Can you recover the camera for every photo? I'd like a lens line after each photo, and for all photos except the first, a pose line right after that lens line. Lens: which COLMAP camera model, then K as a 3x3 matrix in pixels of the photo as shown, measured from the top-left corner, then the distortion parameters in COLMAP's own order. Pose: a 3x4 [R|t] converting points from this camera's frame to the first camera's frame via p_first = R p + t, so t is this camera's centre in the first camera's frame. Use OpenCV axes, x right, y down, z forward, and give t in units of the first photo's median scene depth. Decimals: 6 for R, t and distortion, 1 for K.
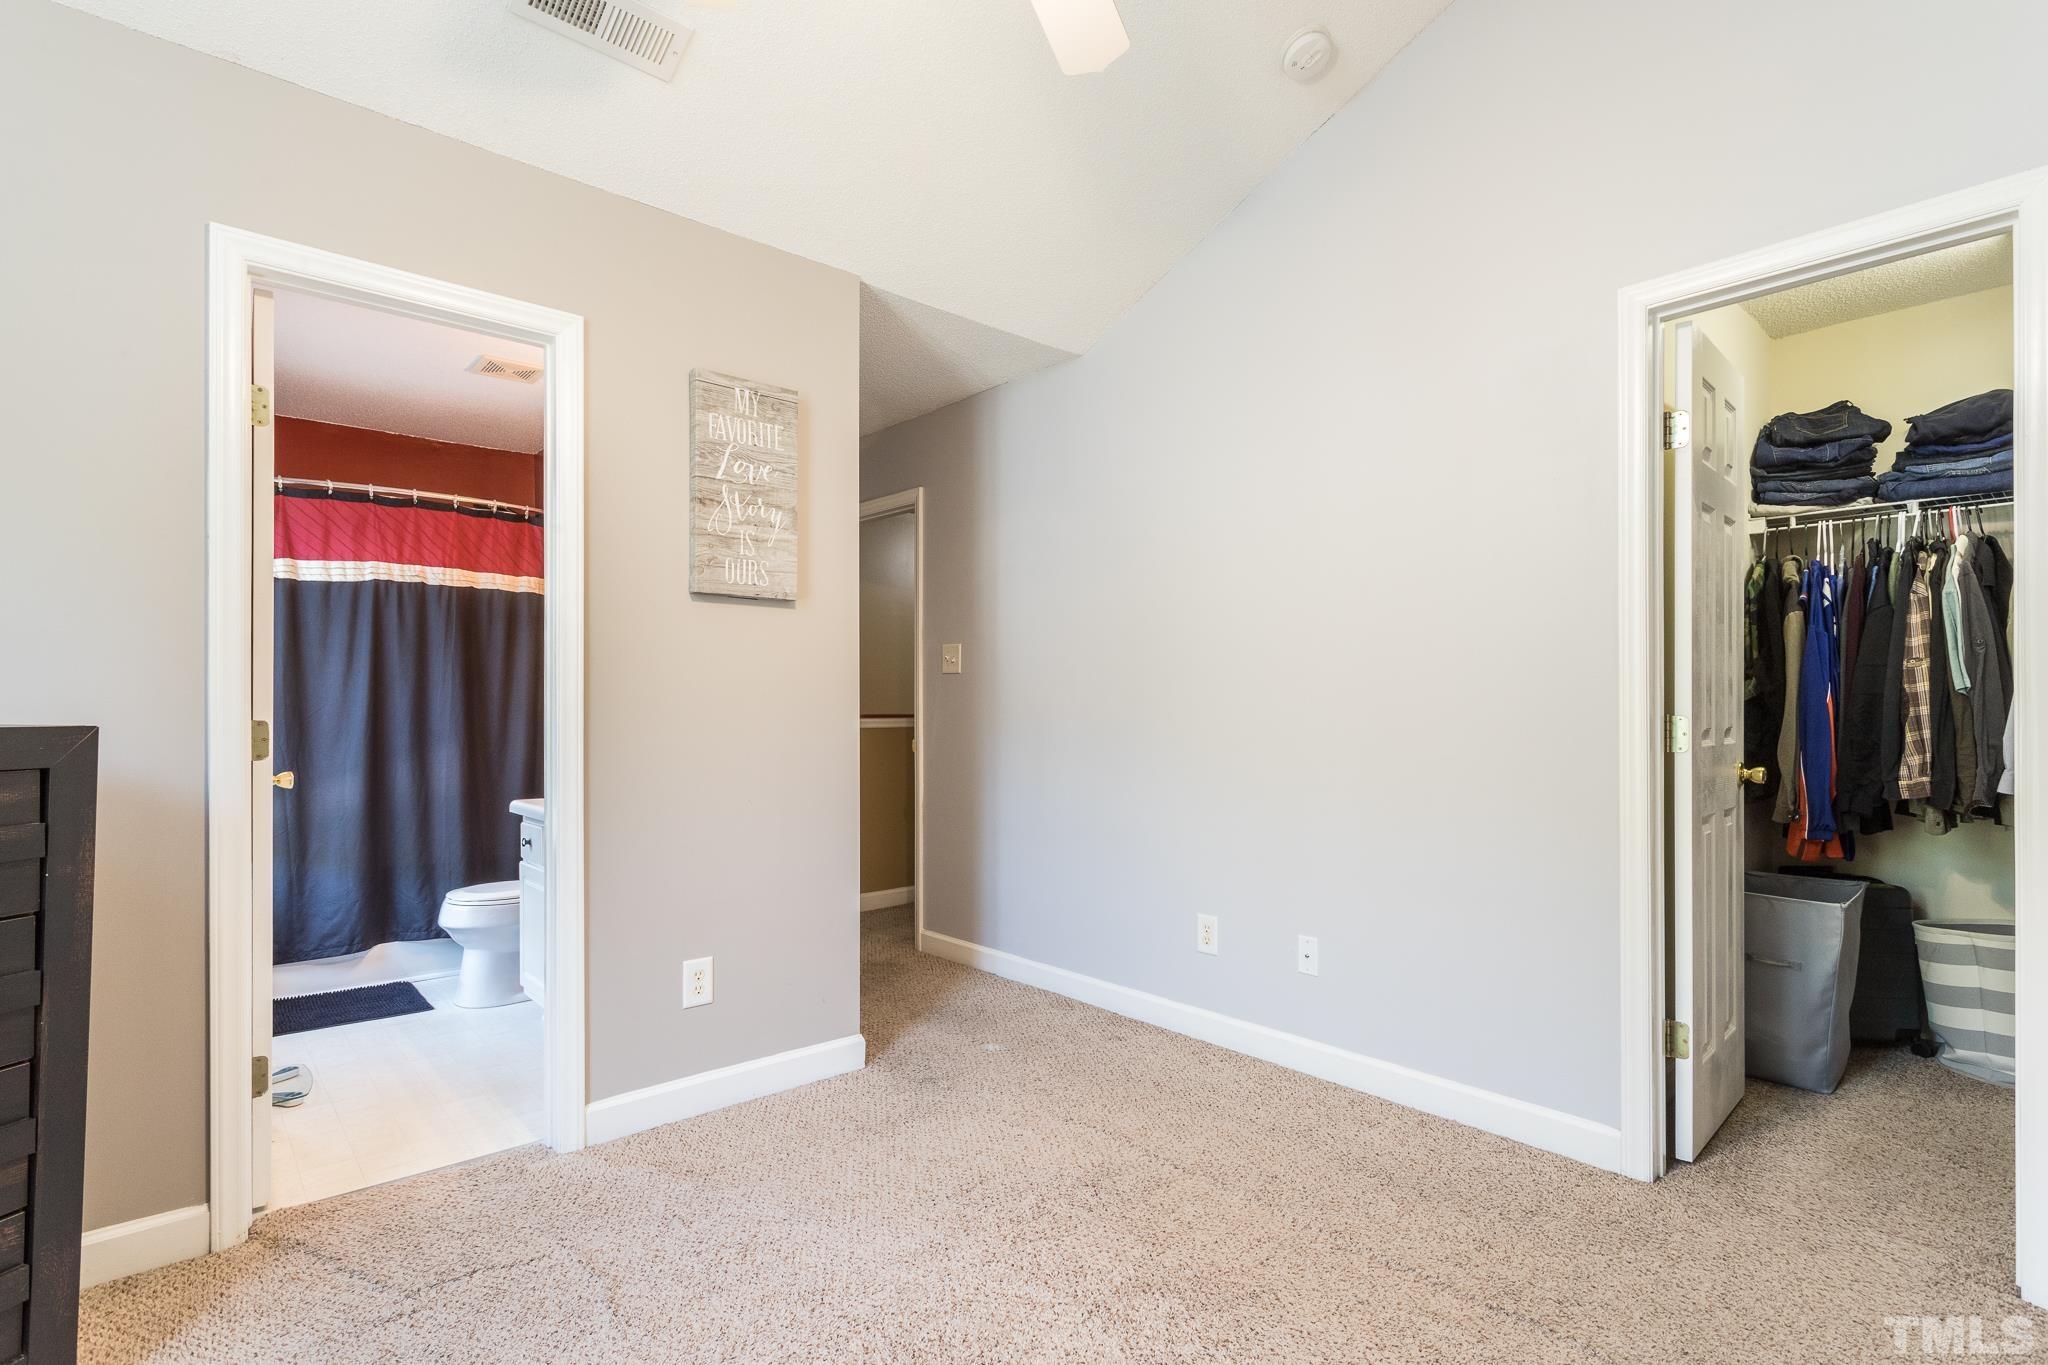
lens RADIAL K [[977.6, 0, 1013.2], [0, 977.6, 691.0], [0, 0, 1]] dist [-0.002045, 0.001565]
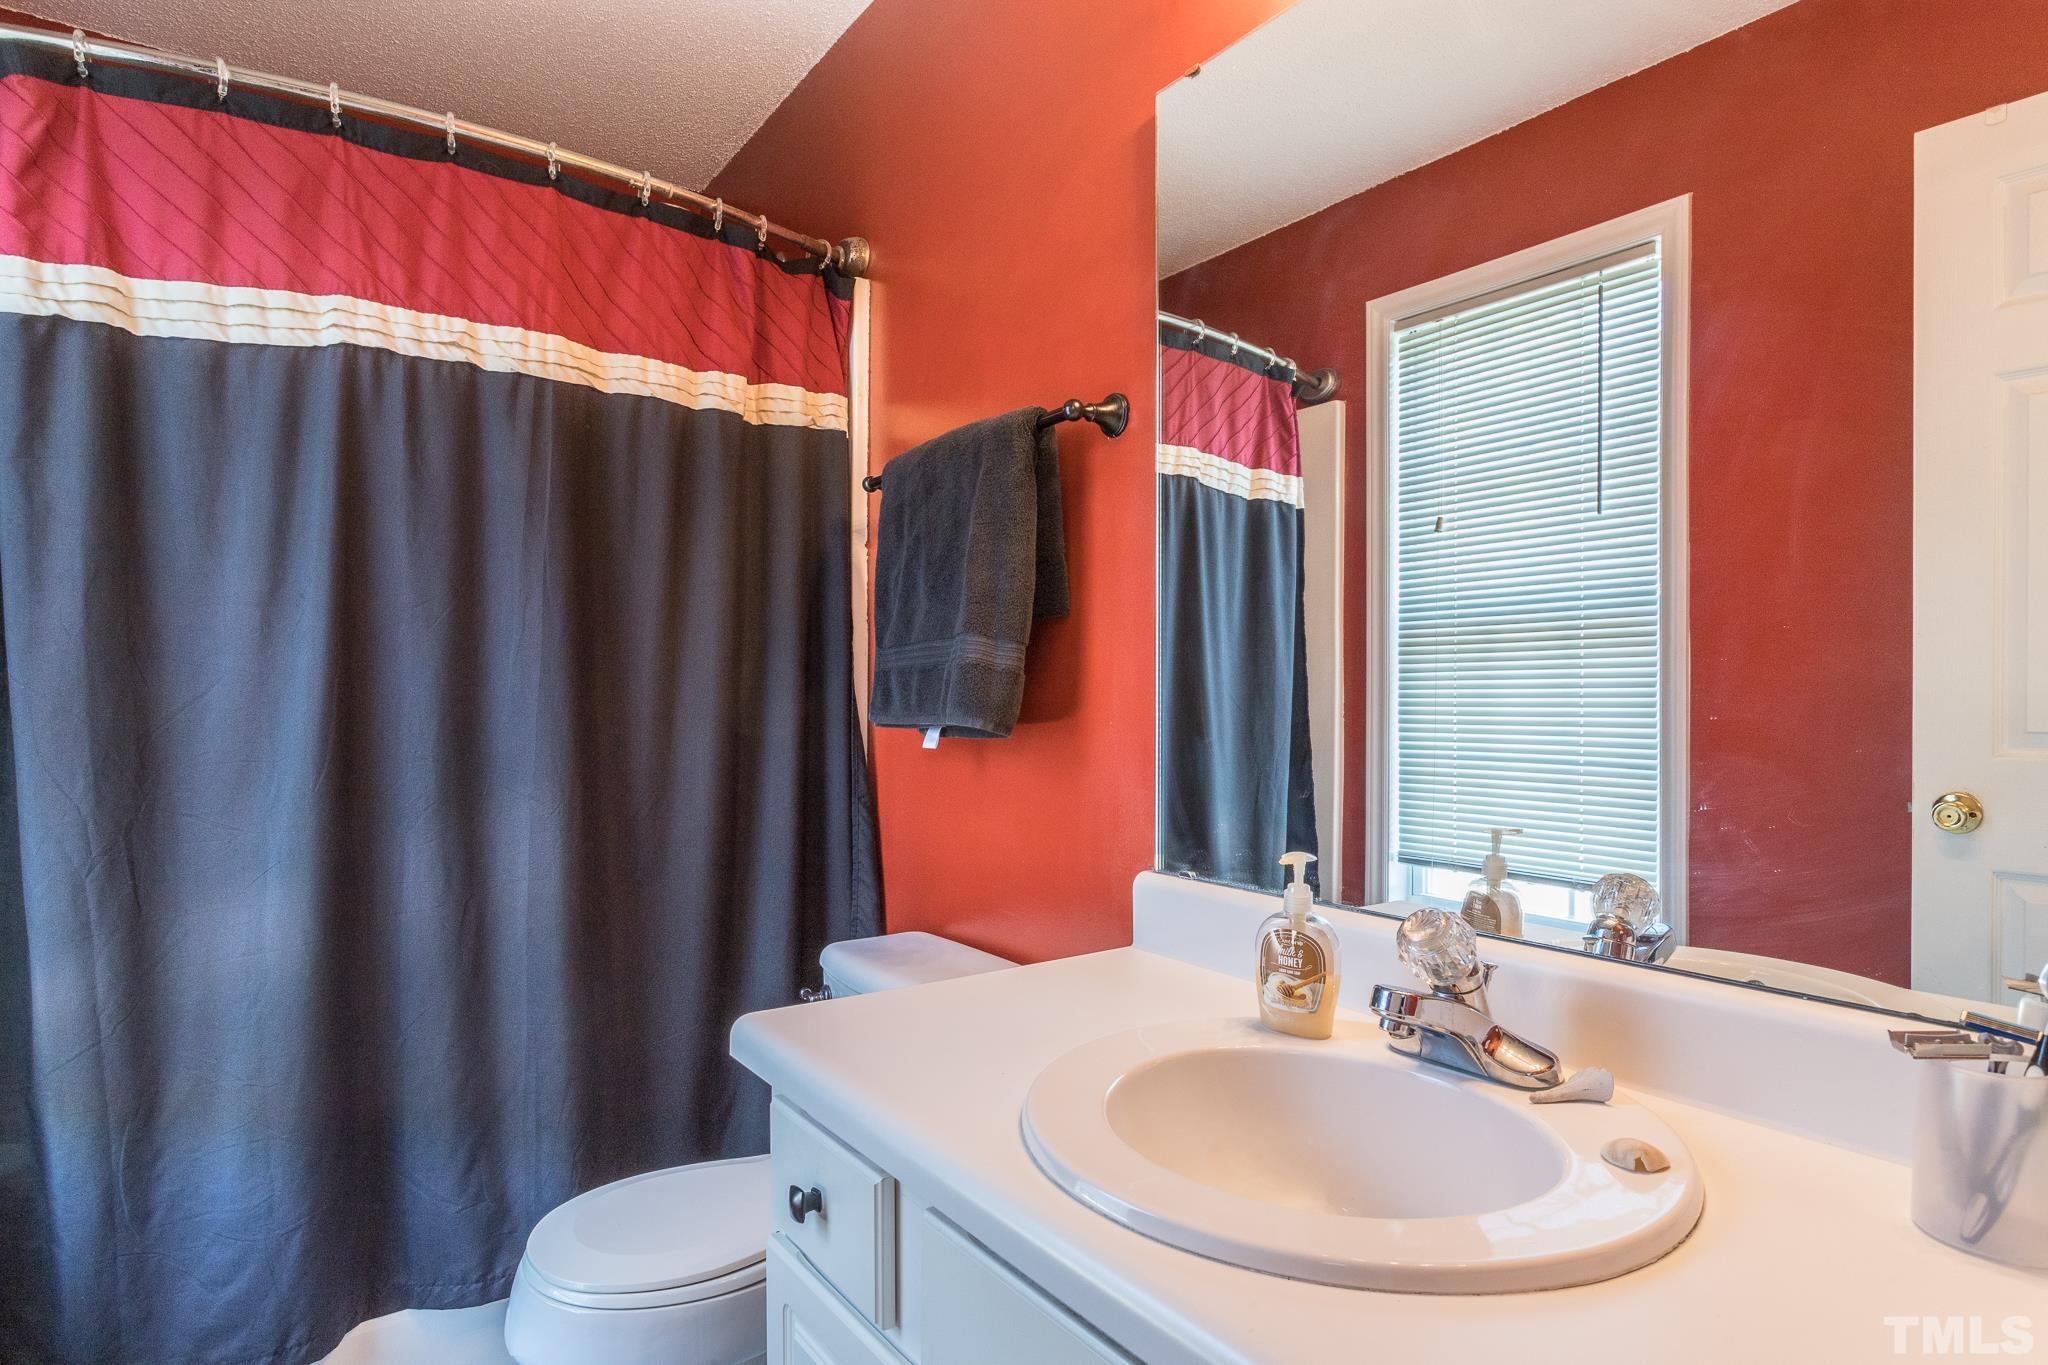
lens RADIAL K [[1119.5, 0, 1032.5], [0, 1119.5, 686.9], [0, 0, 1]] dist [-0.006012, 0.001877]
pose [[0.995051, -0.001663, -0.099350, -0.349169], [0.001203, 0.999988, -0.004691, 0.016293], [0.099357, 0.004548, 0.995041, 0.598760]]
